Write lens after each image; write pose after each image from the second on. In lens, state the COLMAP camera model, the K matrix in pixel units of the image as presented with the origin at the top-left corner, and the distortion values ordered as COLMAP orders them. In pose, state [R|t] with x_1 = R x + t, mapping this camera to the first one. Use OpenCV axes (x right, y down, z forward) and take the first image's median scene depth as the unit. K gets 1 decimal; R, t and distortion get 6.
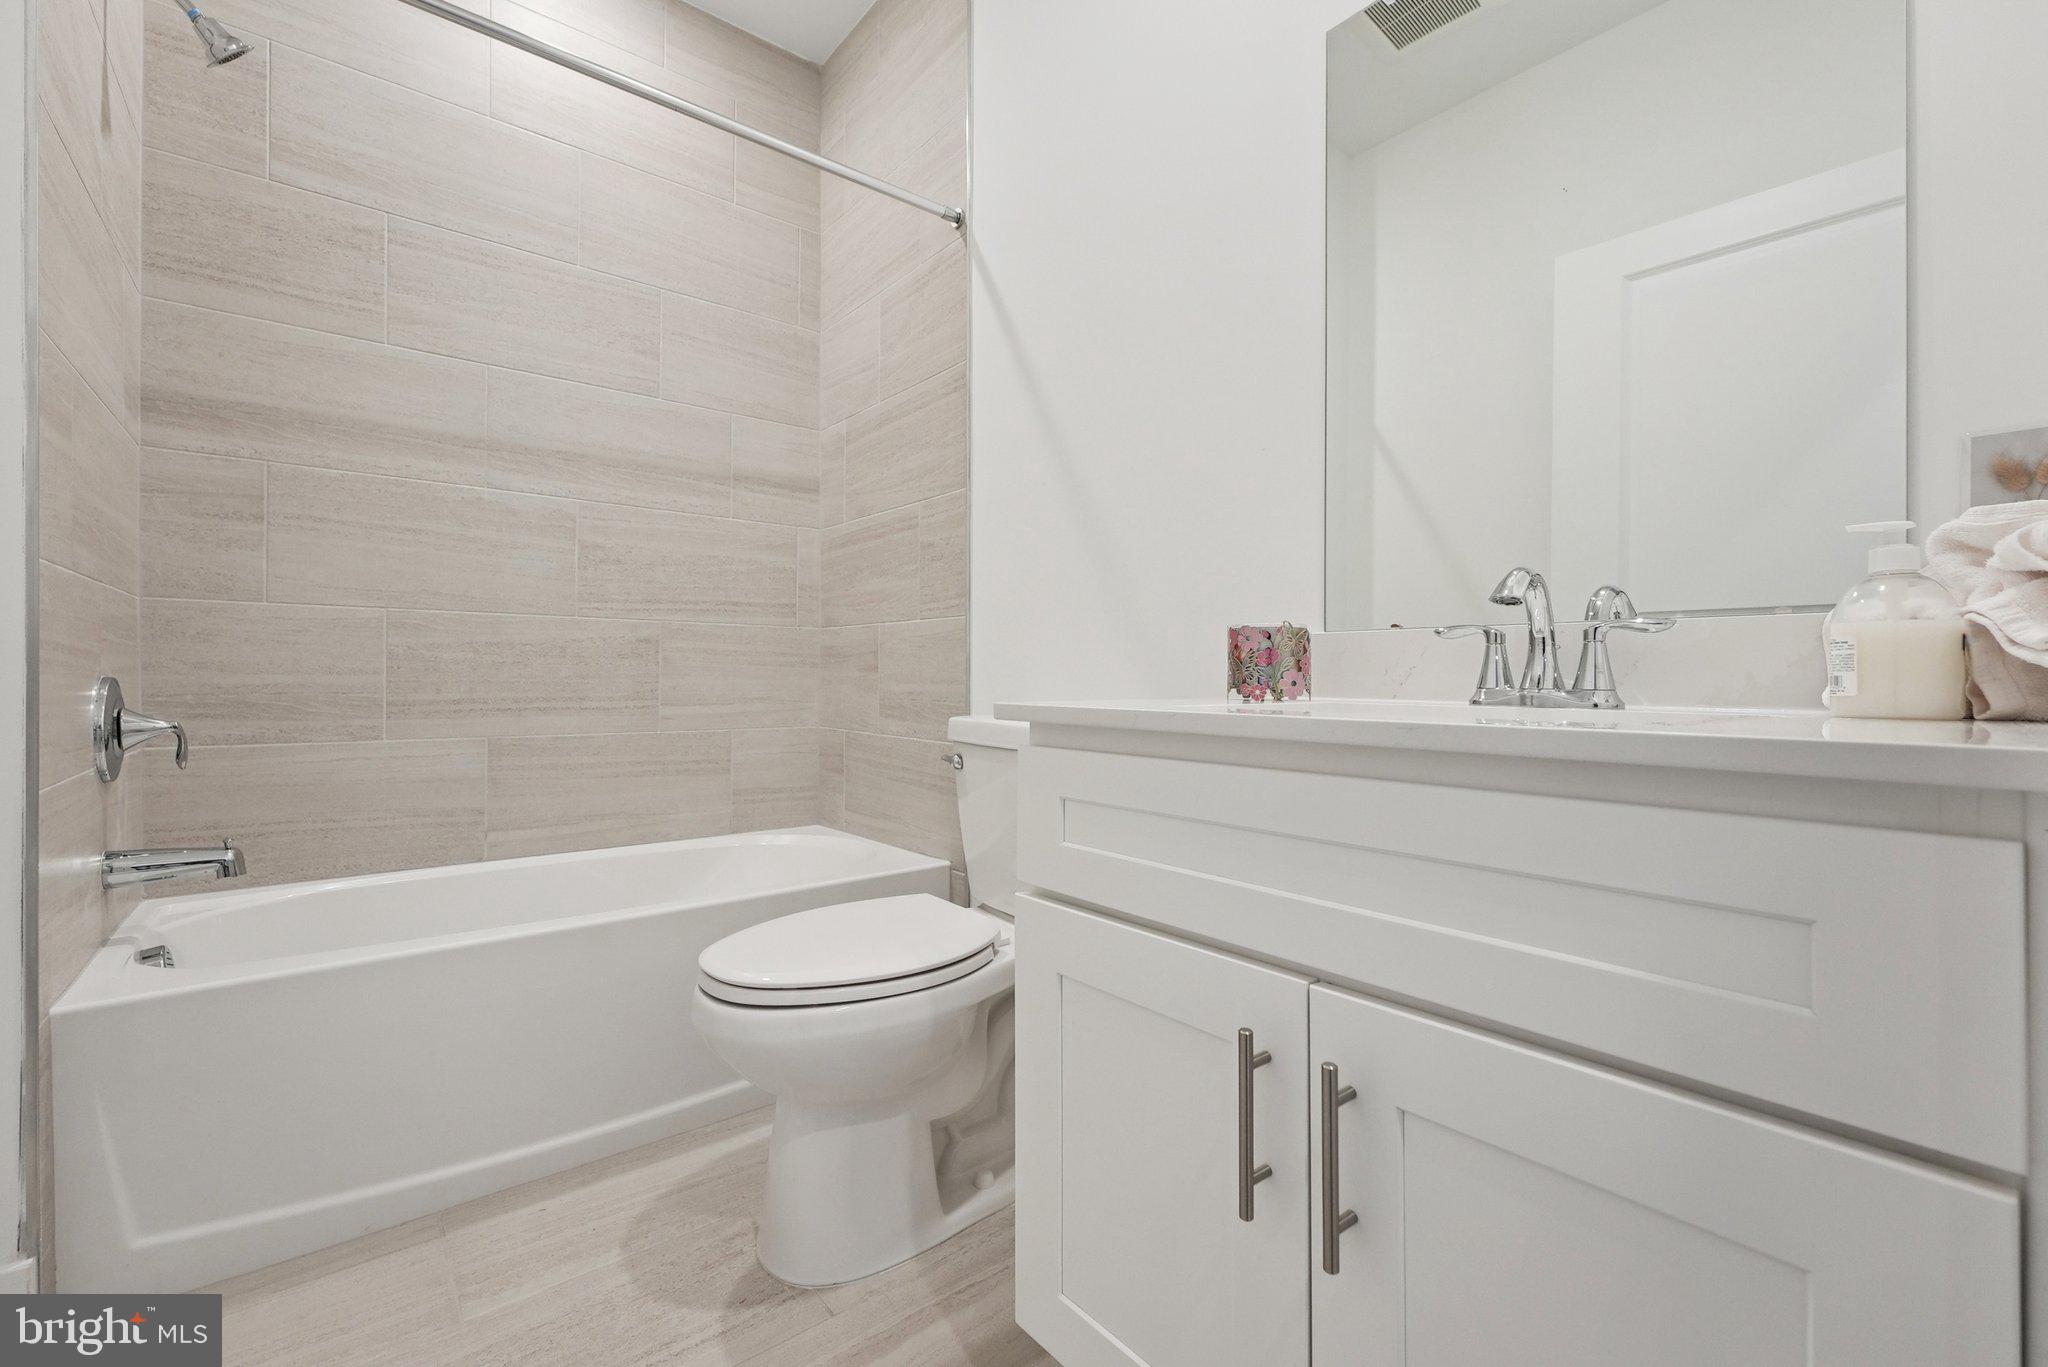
lens RADIAL K [[854.3, 0, 1016.2], [0, 854.3, 669.0], [0, 0, 1]] dist [0.000908, 0.000228]
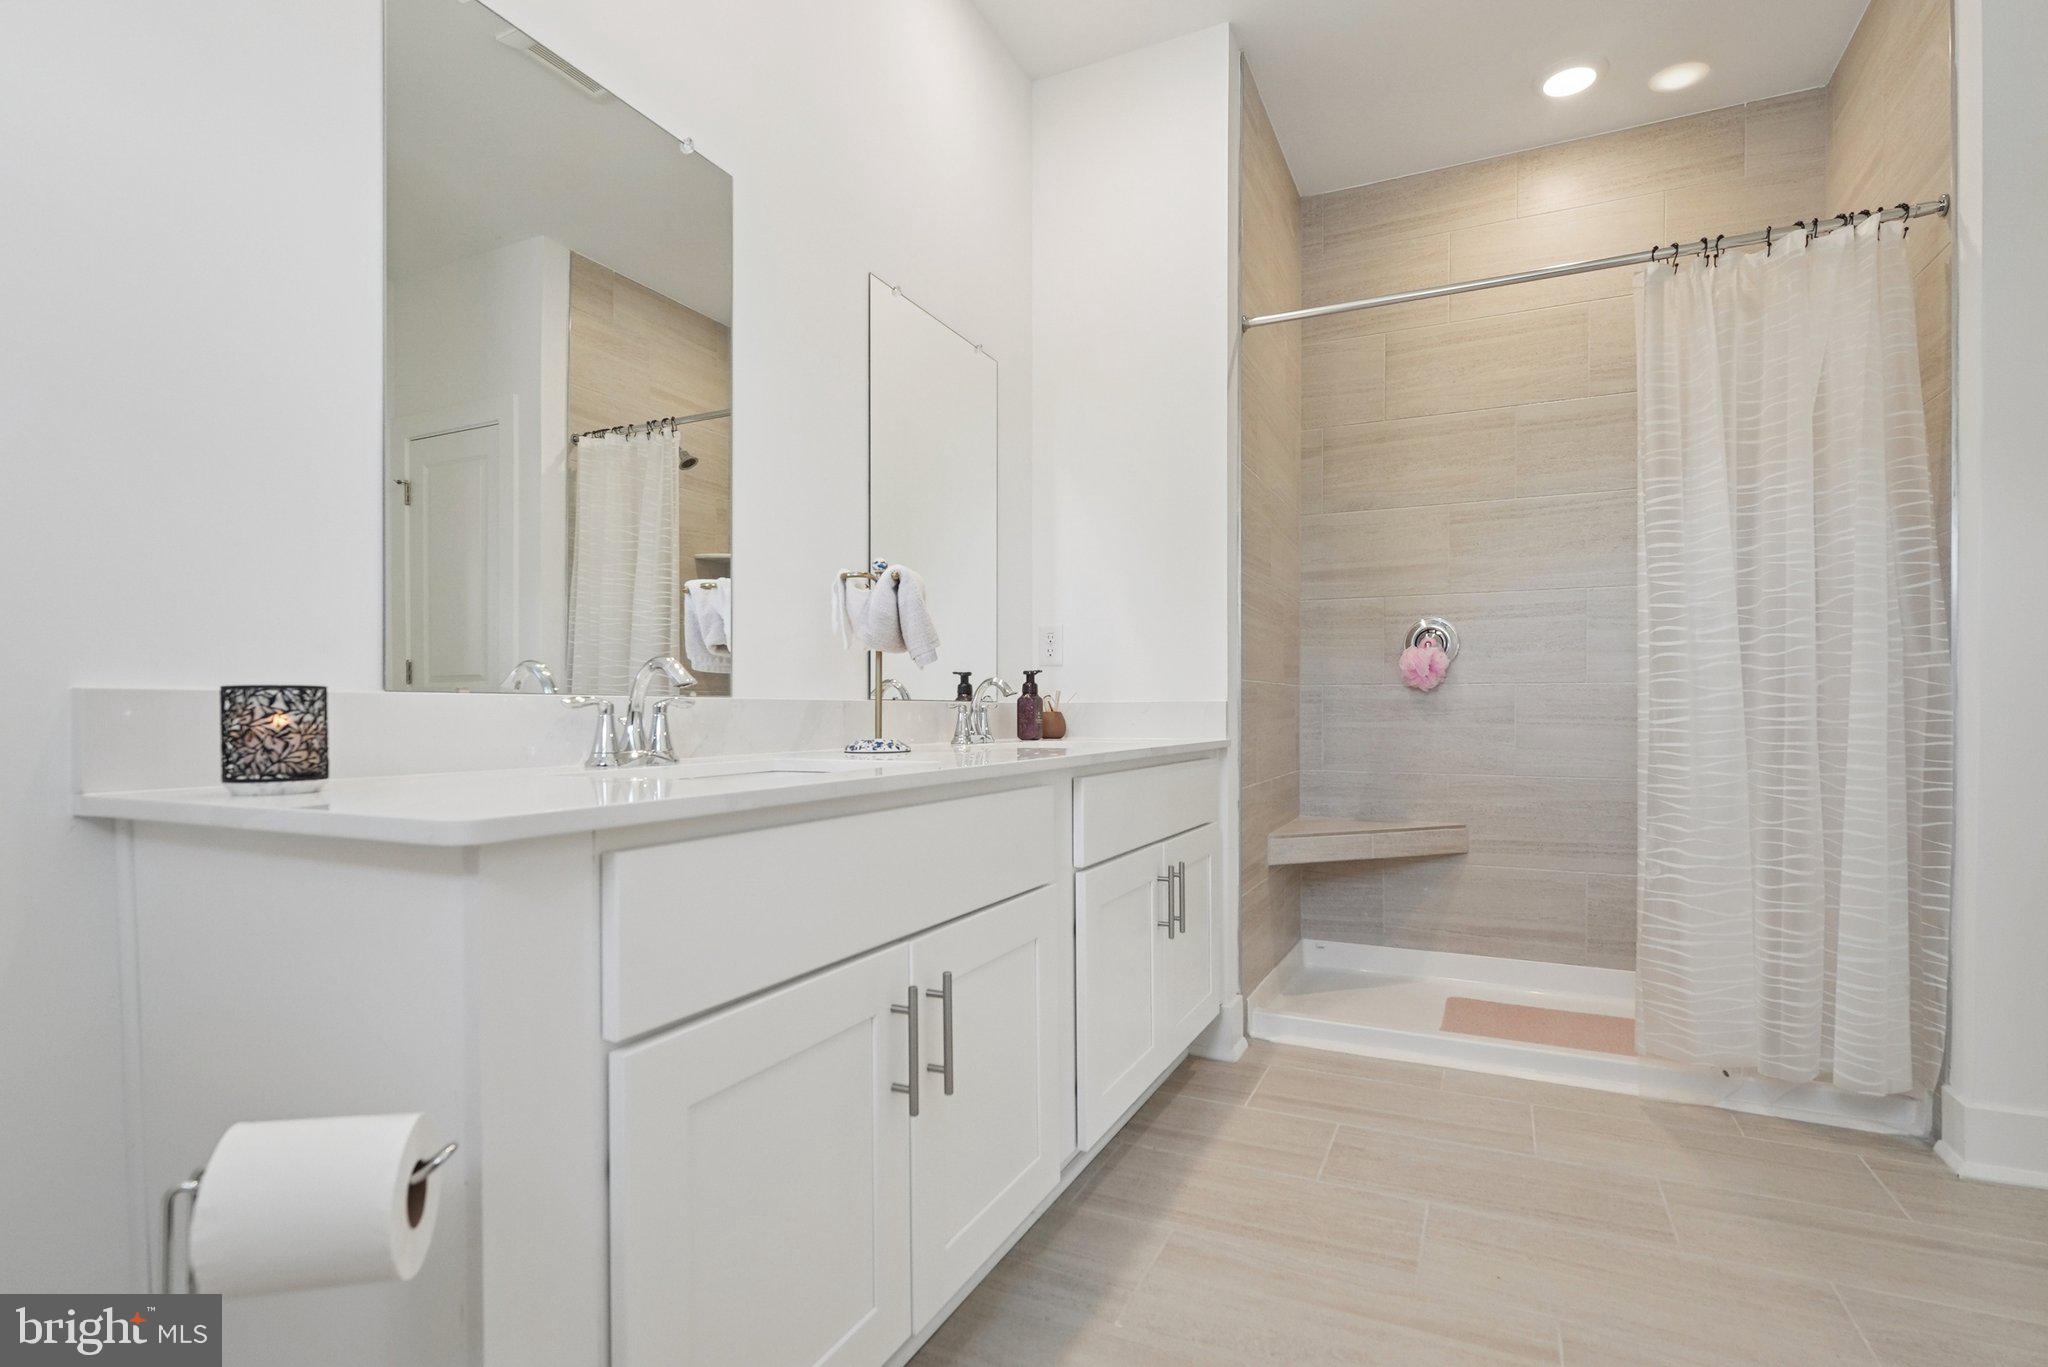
lens RADIAL K [[1012.3, 0, 1030.3], [0, 1012.3, 708.6], [0, 0, 1]] dist [-0.000436, 0.000031]
pose [[-0.430431, -0.001545, 0.902622, -0.942754], [0.000061, 0.999998, 0.001740, -0.042396], [-0.902623, 0.000804, -0.430431, 1.063054]]
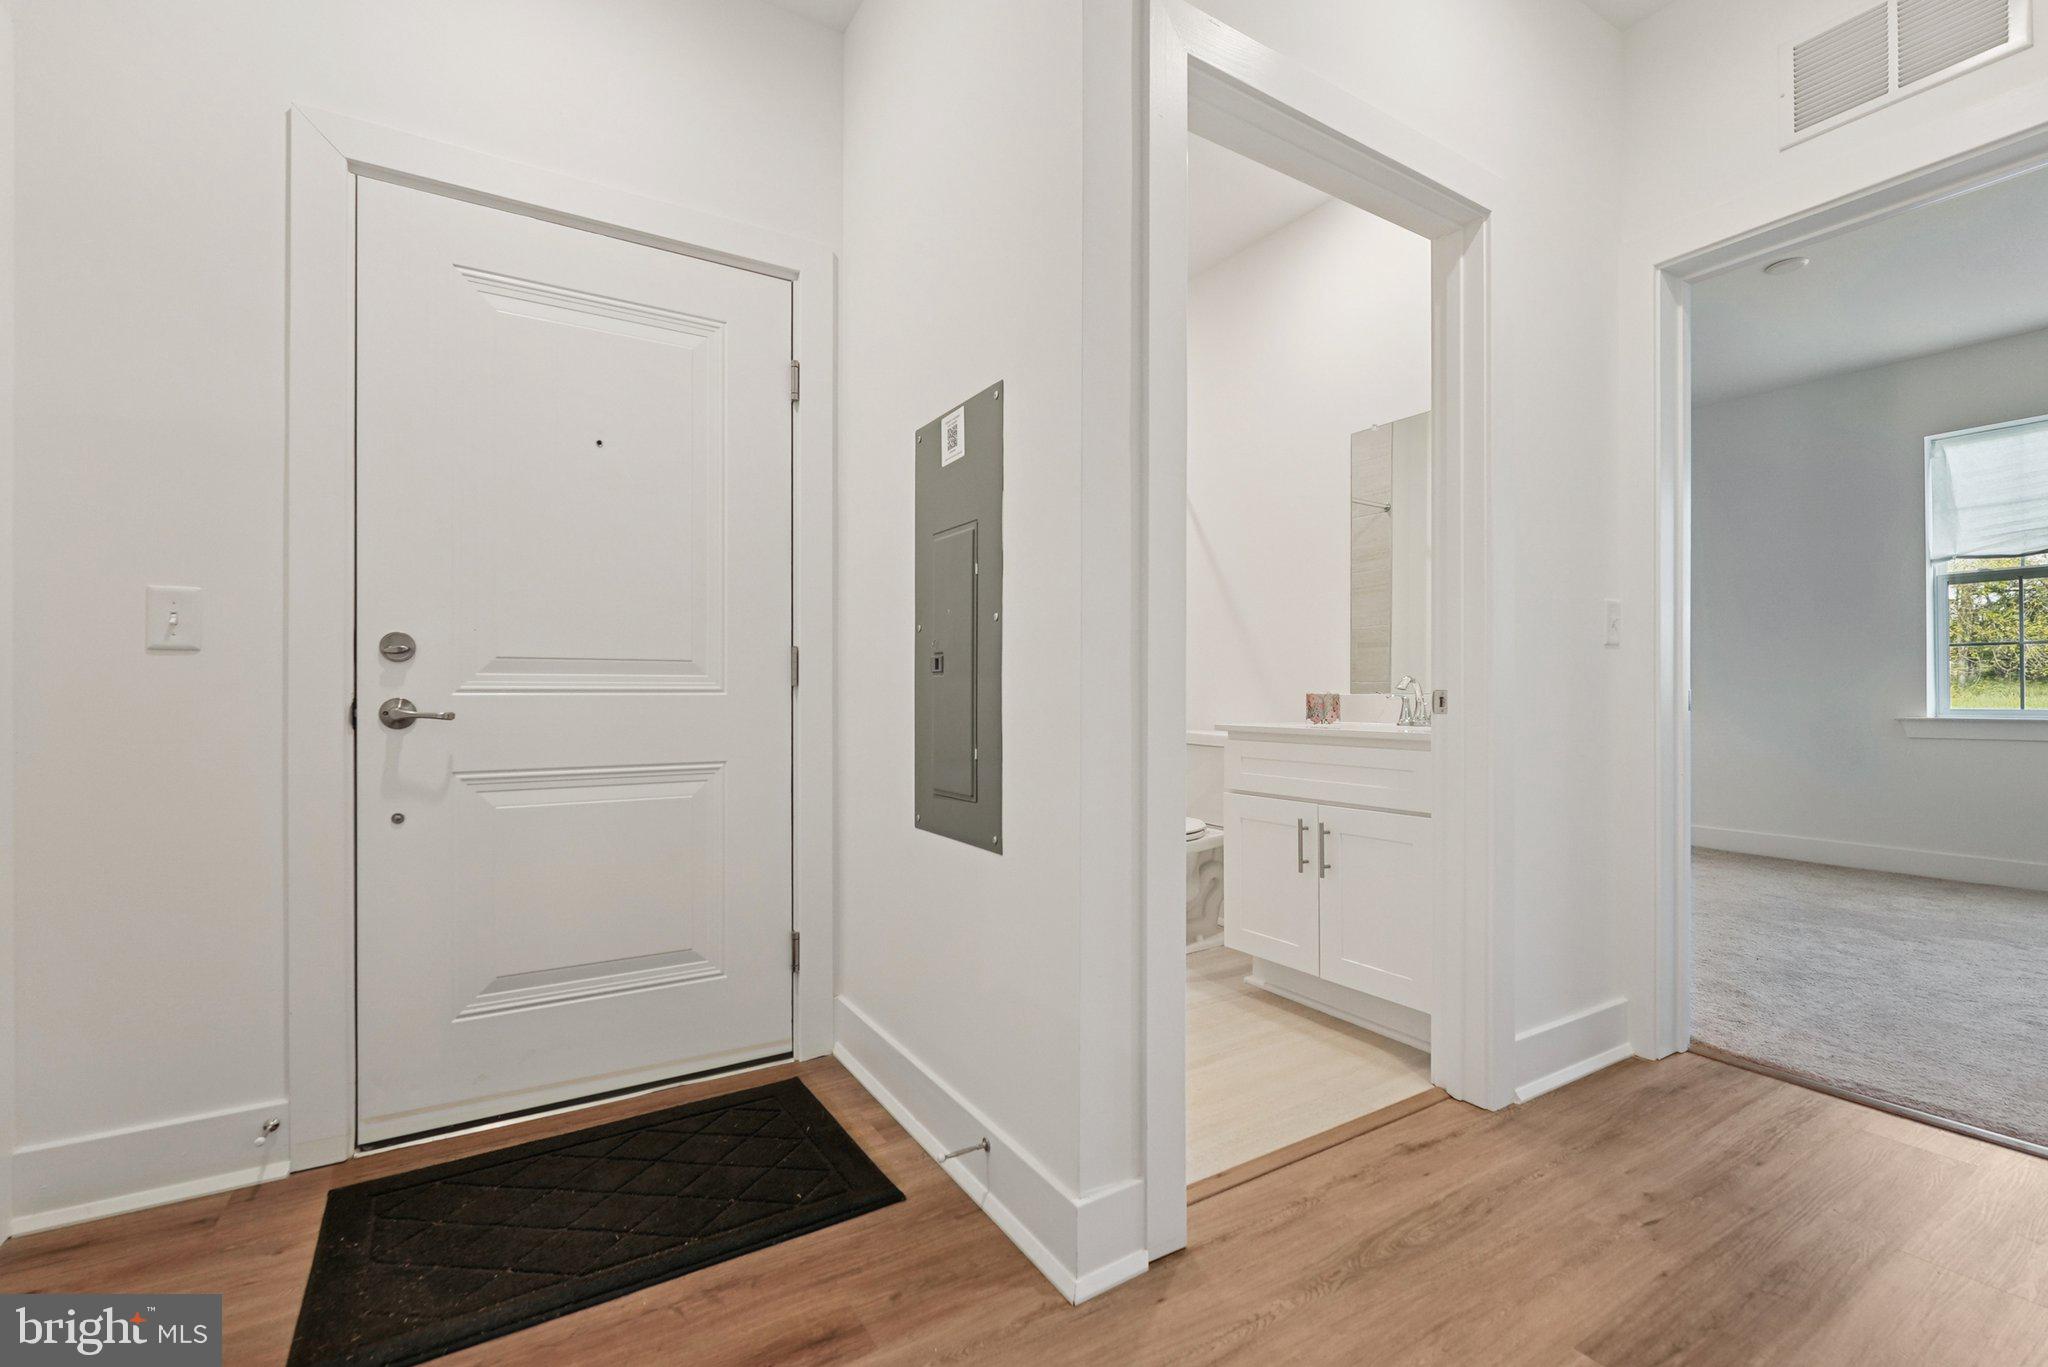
lens RADIAL K [[873.9, 0, 1024.0], [0, 873.9, 683.5], [0, 0, 1]] dist [0.000287, 0.000045]
pose [[0.990388, -0.004489, -0.138244, -0.235427], [0.003858, 0.999981, -0.004832, -0.076942], [0.138263, 0.004252, 0.990386, -1.806400]]
